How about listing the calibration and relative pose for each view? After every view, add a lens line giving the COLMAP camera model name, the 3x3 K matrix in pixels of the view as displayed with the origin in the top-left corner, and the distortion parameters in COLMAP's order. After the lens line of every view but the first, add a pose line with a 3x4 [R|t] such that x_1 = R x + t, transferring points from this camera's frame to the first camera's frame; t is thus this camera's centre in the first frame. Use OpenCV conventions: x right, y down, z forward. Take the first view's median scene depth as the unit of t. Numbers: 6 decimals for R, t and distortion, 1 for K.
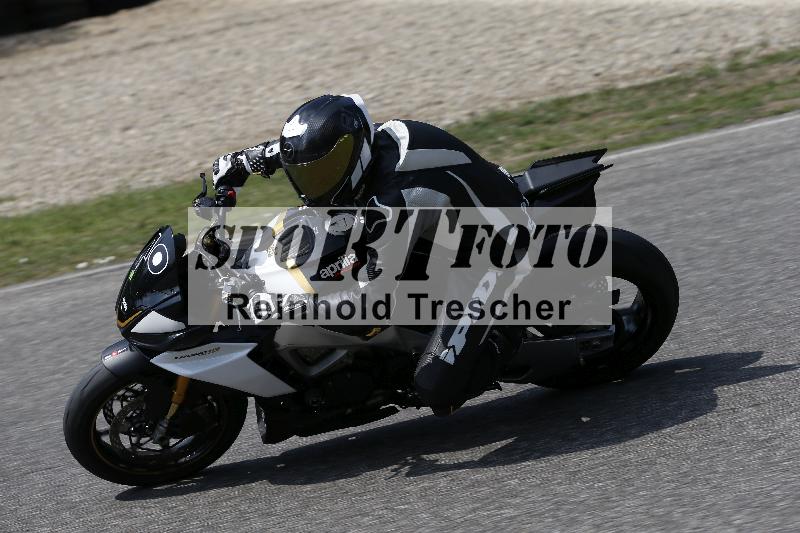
lens RADIAL K [[4125.1, 0, 399.1], [0, 4125.1, 269.4], [0, 0, 1]] dist [0.500490, 0.000000]
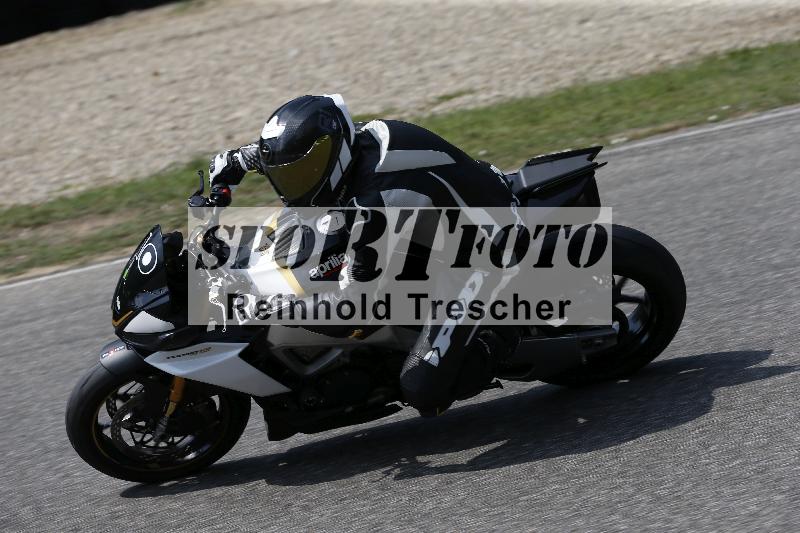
lens RADIAL K [[4125.1, 0, 399.6], [0, 4125.1, 264.1], [0, 0, 1]] dist [0.500490, 0.000000]
pose [[0.993947, 0.001386, -0.109849, 0.108869], [0.001319, 0.999698, 0.024547, -0.025027], [0.109850, -0.024543, 0.993645, 0.015459]]
